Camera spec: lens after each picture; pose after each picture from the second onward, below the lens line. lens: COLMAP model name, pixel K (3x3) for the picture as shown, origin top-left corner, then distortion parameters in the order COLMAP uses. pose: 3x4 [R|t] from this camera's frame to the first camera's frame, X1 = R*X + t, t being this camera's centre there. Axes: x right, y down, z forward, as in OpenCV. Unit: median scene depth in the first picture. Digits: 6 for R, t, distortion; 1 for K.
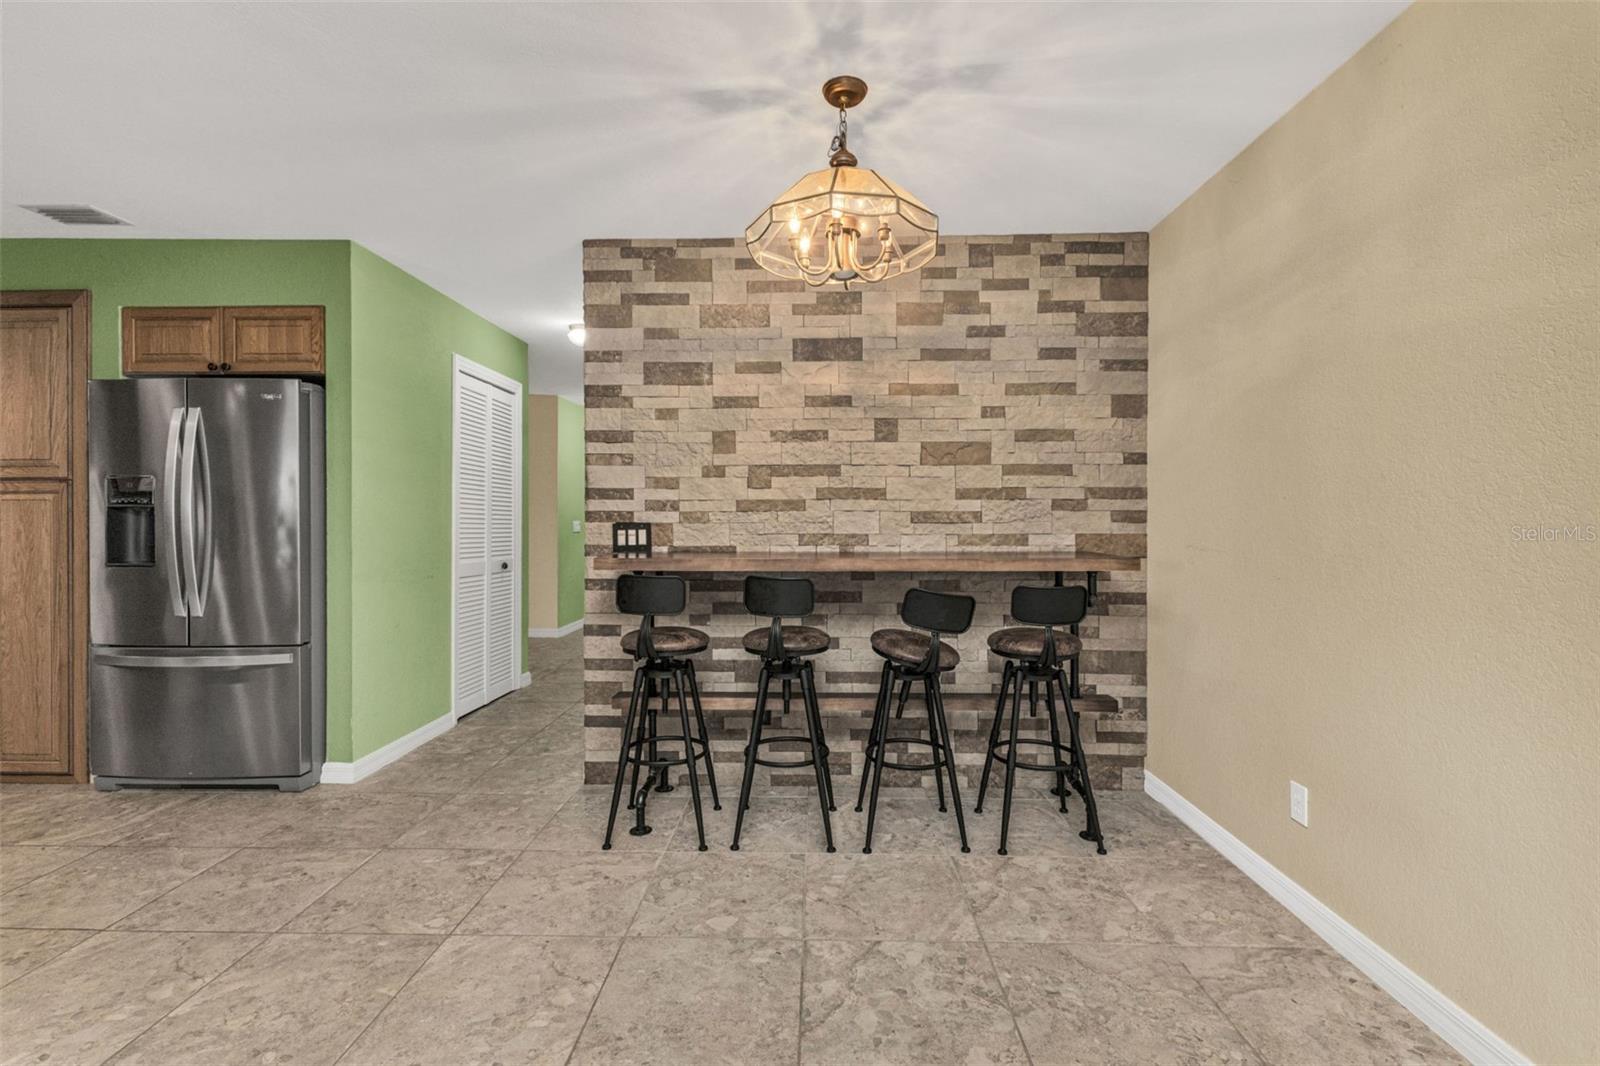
lens RADIAL K [[701.9, 0, 797.9], [0, 701.9, 525.8], [0, 0, 1]] dist [0.007652, -0.000426]
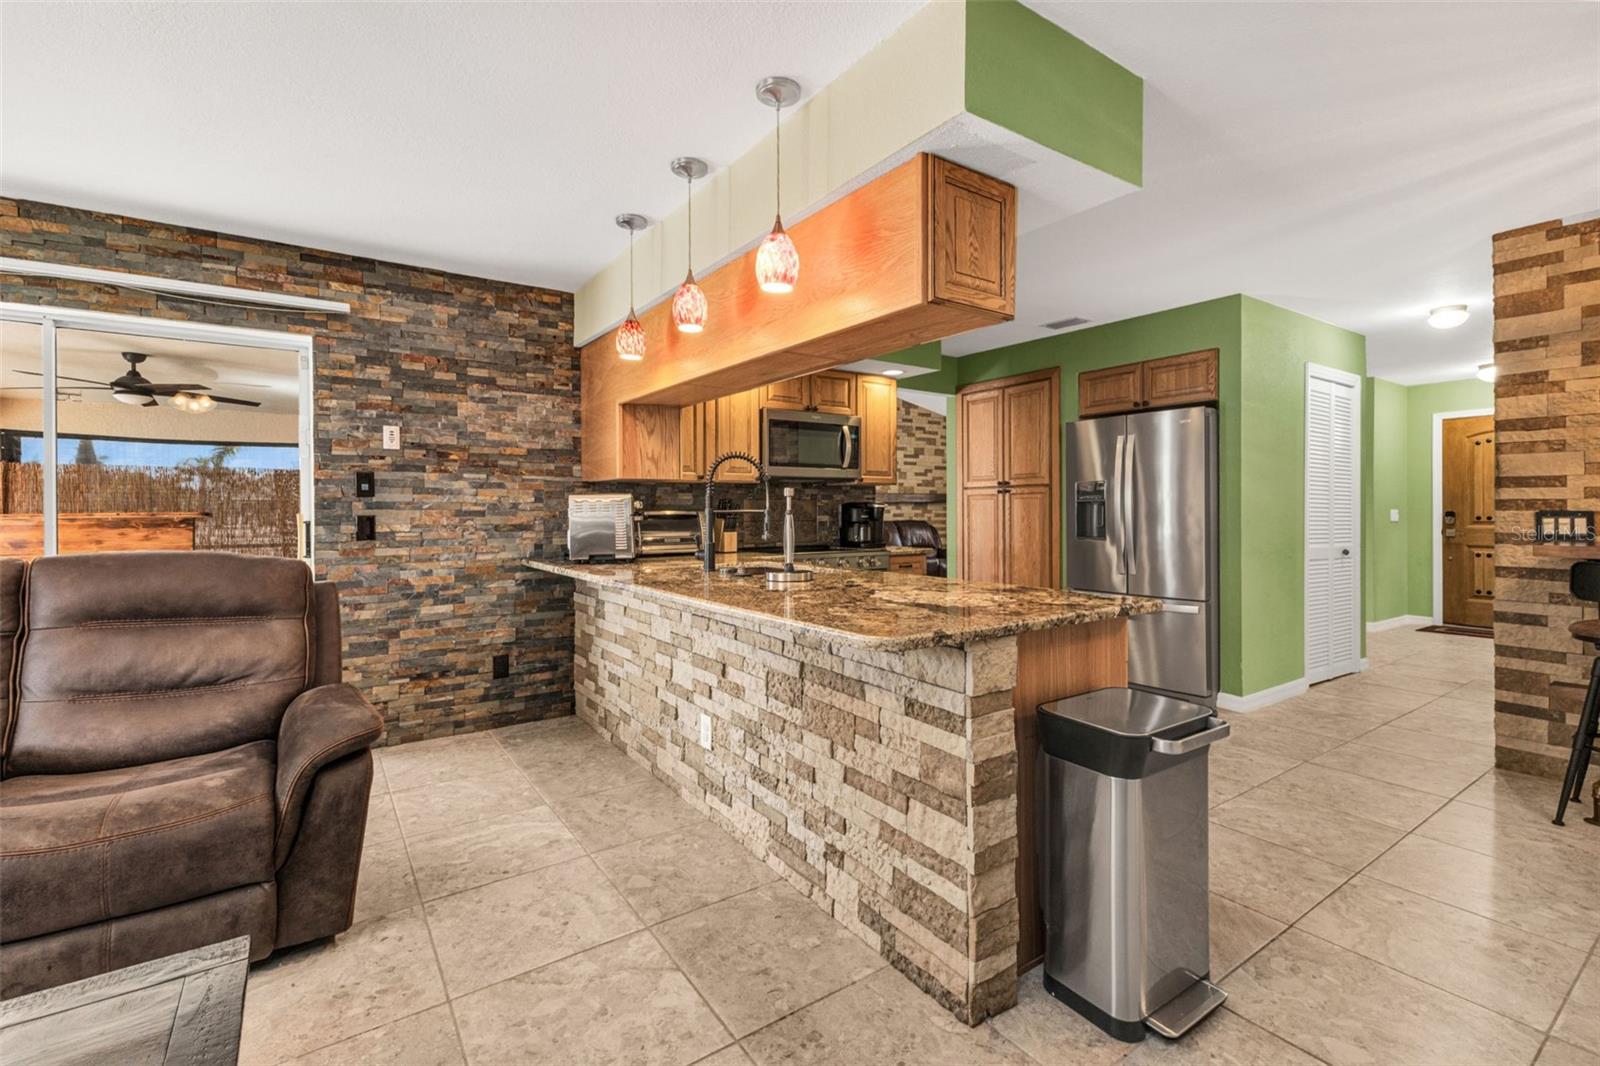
lens RADIAL K [[701.9, 0, 793.7], [0, 701.9, 510.5], [0, 0, 1]] dist [0.007652, -0.000426]
pose [[0.586481, -0.002584, -0.809959, -0.069117], [-0.001485, 0.999990, -0.004266, 0.000945], [0.809962, 0.003705, 0.586471, -0.429009]]
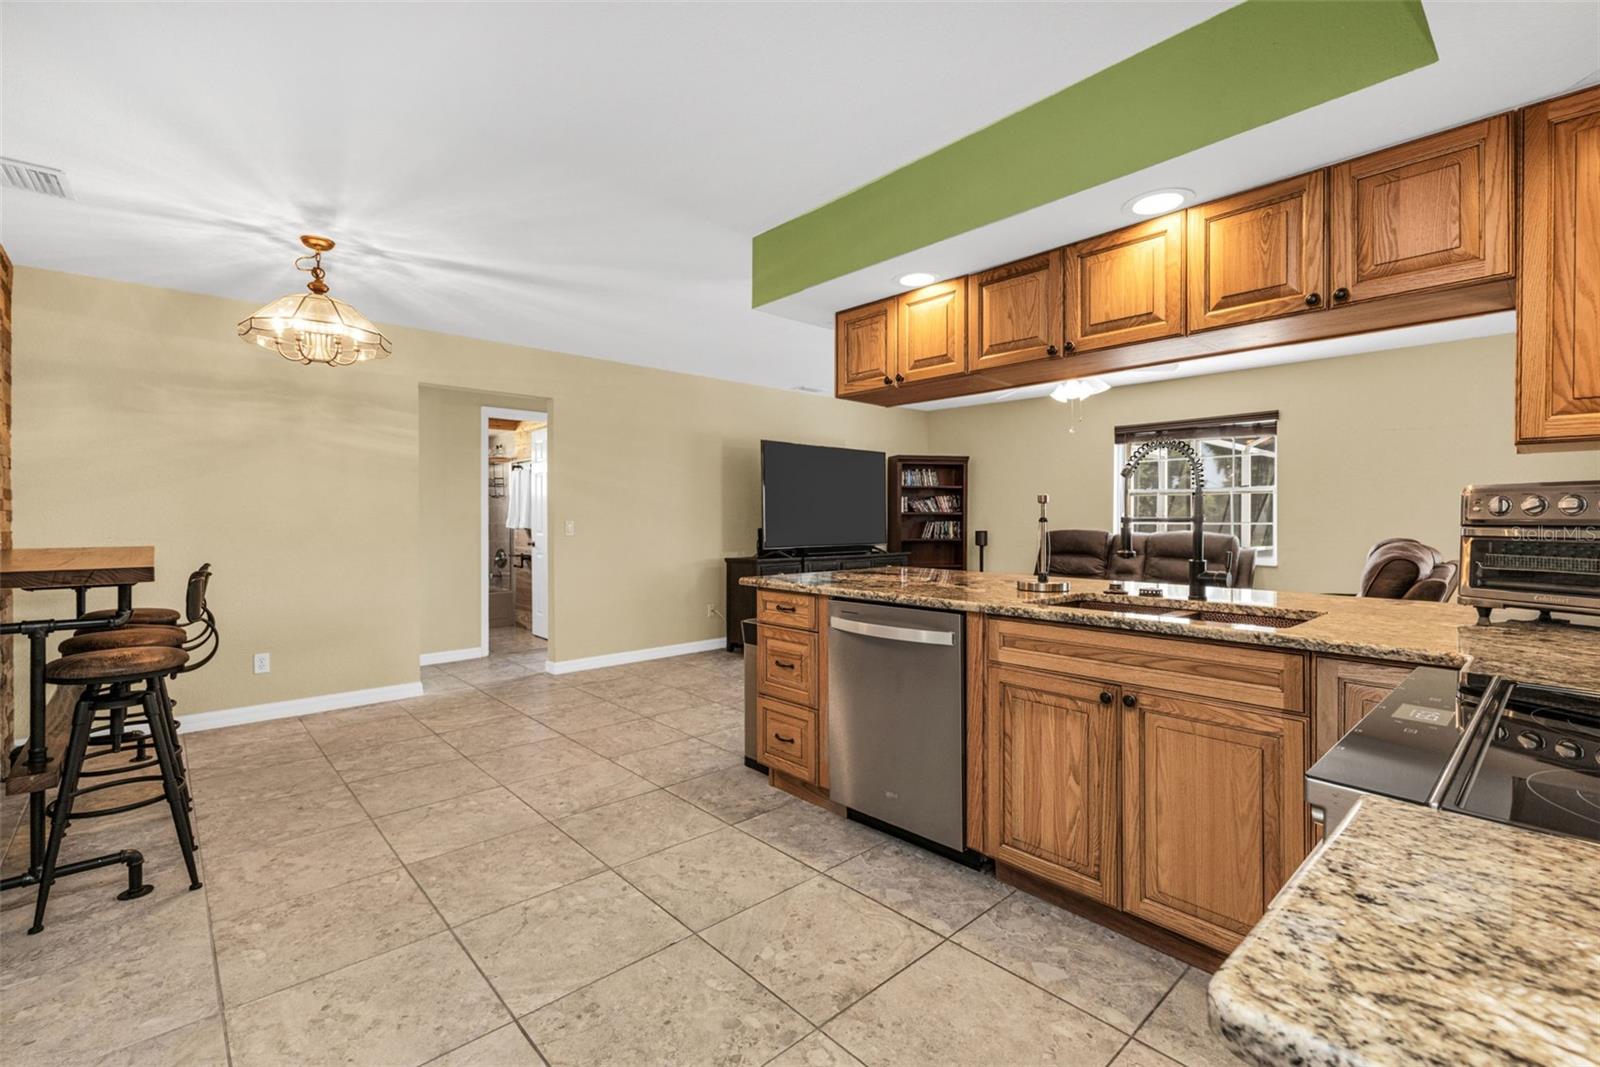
lens RADIAL K [[701.9, 0, 799.8], [0, 701.9, 518.9], [0, 0, 1]] dist [0.007652, -0.000426]
pose [[-0.692793, -0.001231, 0.721136, -1.170201], [0.005526, 0.999960, 0.007015, -0.008681], [-0.721116, 0.008845, -0.692758, 0.860691]]
